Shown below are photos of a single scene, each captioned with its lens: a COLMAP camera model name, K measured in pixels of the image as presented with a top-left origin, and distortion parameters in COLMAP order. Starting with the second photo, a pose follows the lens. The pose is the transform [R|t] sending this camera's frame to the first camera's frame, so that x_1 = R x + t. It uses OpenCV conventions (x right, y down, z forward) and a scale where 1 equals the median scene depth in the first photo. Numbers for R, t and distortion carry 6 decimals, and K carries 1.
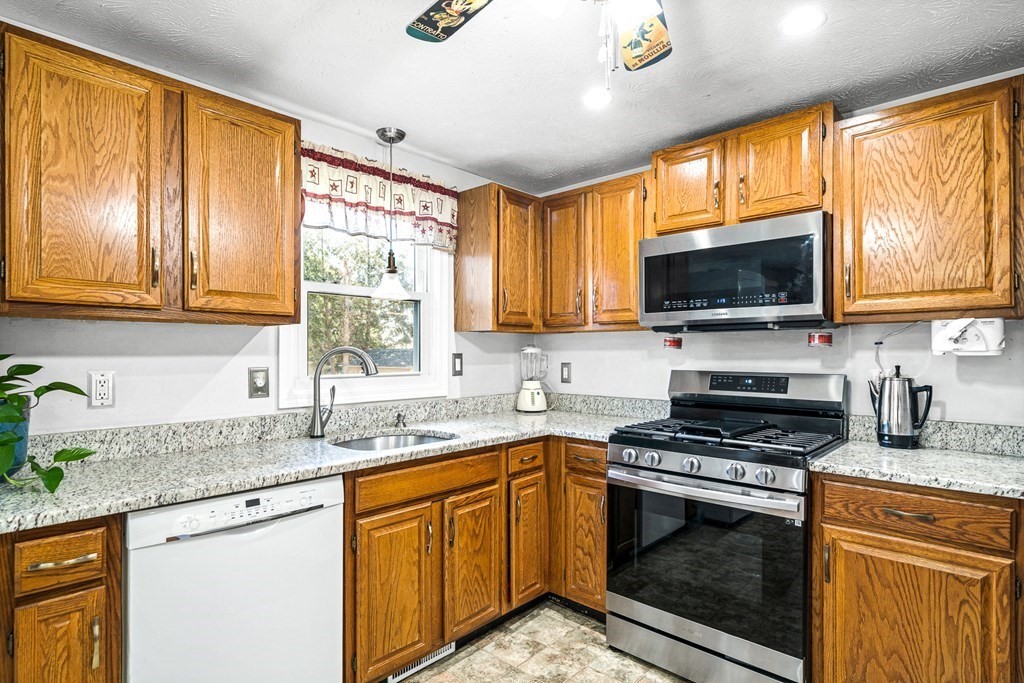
lens RADIAL K [[529.9, 0, 509.8], [0, 529.9, 354.8], [0, 0, 1]] dist [0.001171, 0.000232]
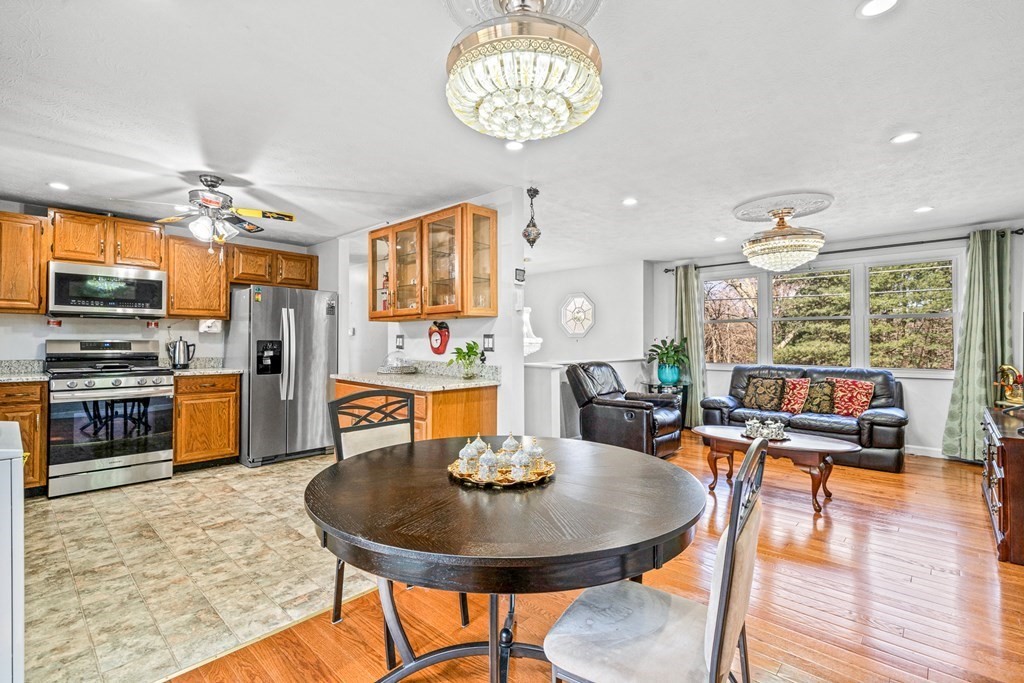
lens RADIAL K [[471.8, 0, 509.8], [0, 471.8, 336.8], [0, 0, 1]] dist [-0.000484, 0.000064]
pose [[0.000470, 0.009728, 0.999953, -1.404594], [-0.001349, 0.999952, -0.009728, 0.039622], [-0.999999, -0.001345, 0.000483, -0.513875]]
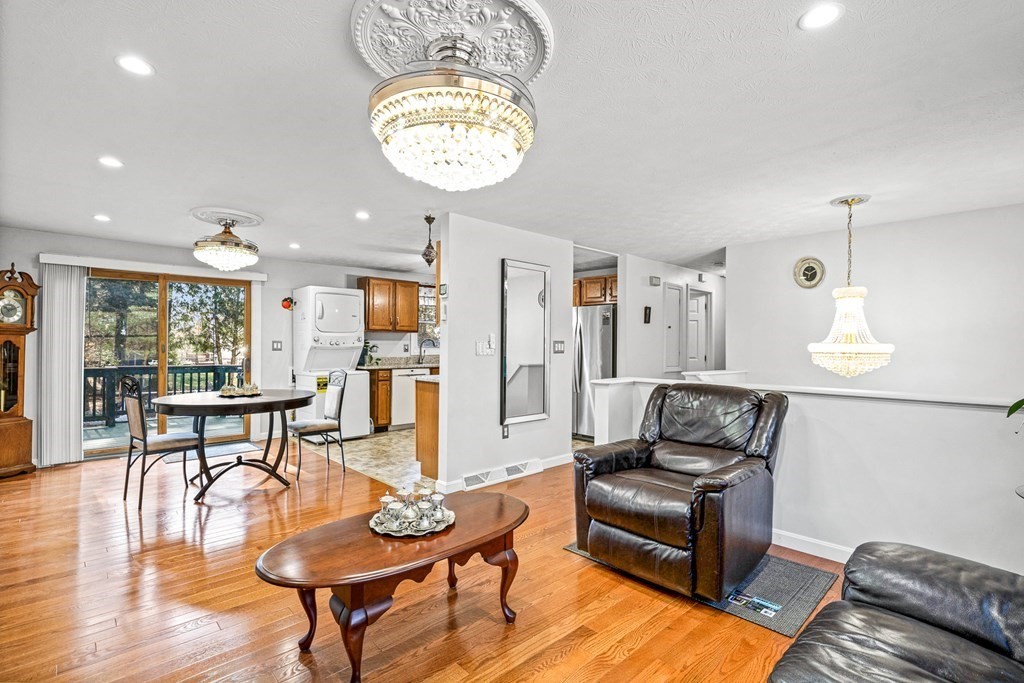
lens RADIAL K [[475.9, 0, 511.4], [0, 475.9, 342.9], [0, 0, 1]] dist [0.000577, 0.000057]
pose [[0.997149, 0.005762, -0.075244, 0.526215], [-0.006370, 0.999949, -0.007843, 0.037958], [0.075195, 0.008300, 0.997134, -2.314697]]
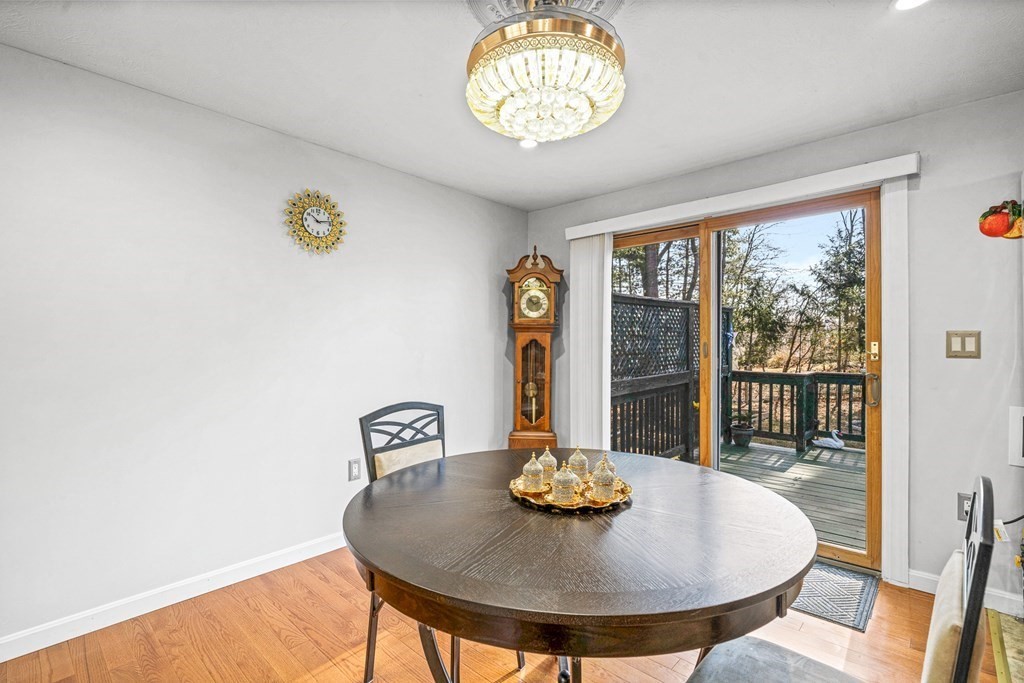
lens RADIAL K [[472.6, 0, 510.0], [0, 472.6, 346.2], [0, 0, 1]] dist [0.002630, 0.000428]
pose [[0.001893, 0.009435, -0.999954, -0.056735], [0.001128, 0.999955, 0.009437, 0.034342], [0.999998, -0.001146, 0.001883, -0.588241]]
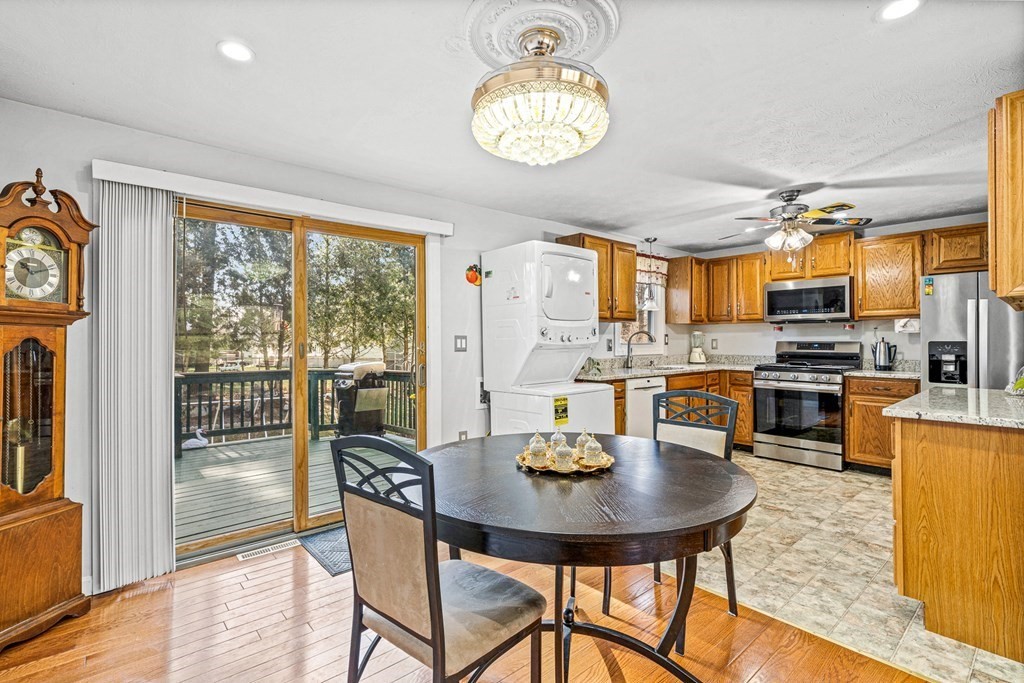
lens RADIAL K [[474.4, 0, 508.5], [0, 474.4, 339.1], [0, 0, 1]] dist [-0.000490, 0.000139]
pose [[0.993502, -0.002235, -0.113795, -0.696030], [0.001680, 0.999986, -0.004971, 0.034561], [0.113804, 0.004747, 0.993492, -1.296606]]
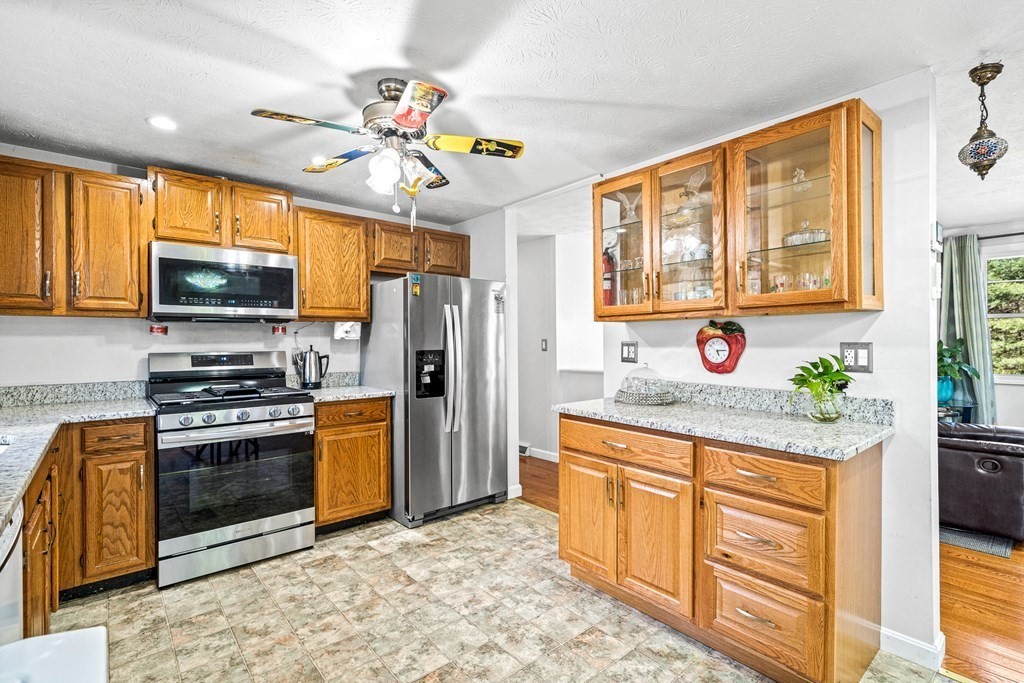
lens RADIAL K [[475.9, 0, 511.4], [0, 475.9, 342.9], [0, 0, 1]] dist [0.000577, 0.000057]
pose [[0.116339, -0.007901, 0.993178, -0.794319], [0.007138, 0.999949, 0.007119, 0.005455], [-0.993184, 0.006261, 0.116390, 0.109308]]
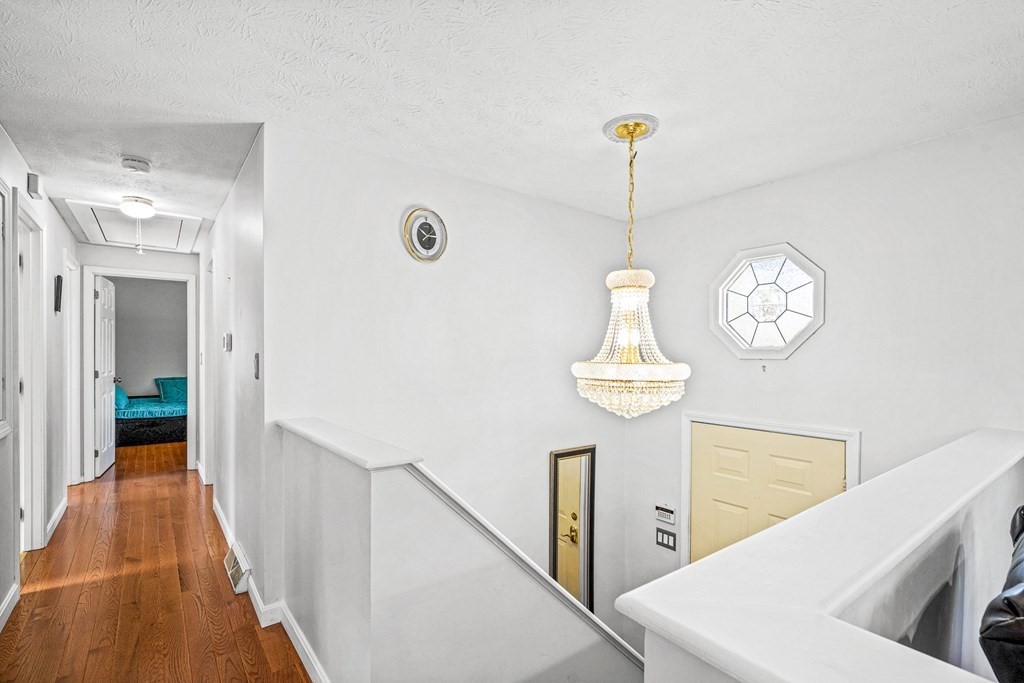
lens RADIAL K [[476.5, 0, 513.2], [0, 476.5, 352.2], [0, 0, 1]] dist [-0.000754, -0.000176]
pose [[0.167387, -0.000811, 0.985891, 0.536903], [-0.006988, 0.999974, 0.002009, -0.006155], [-0.985866, -0.007226, 0.167377, -0.515197]]
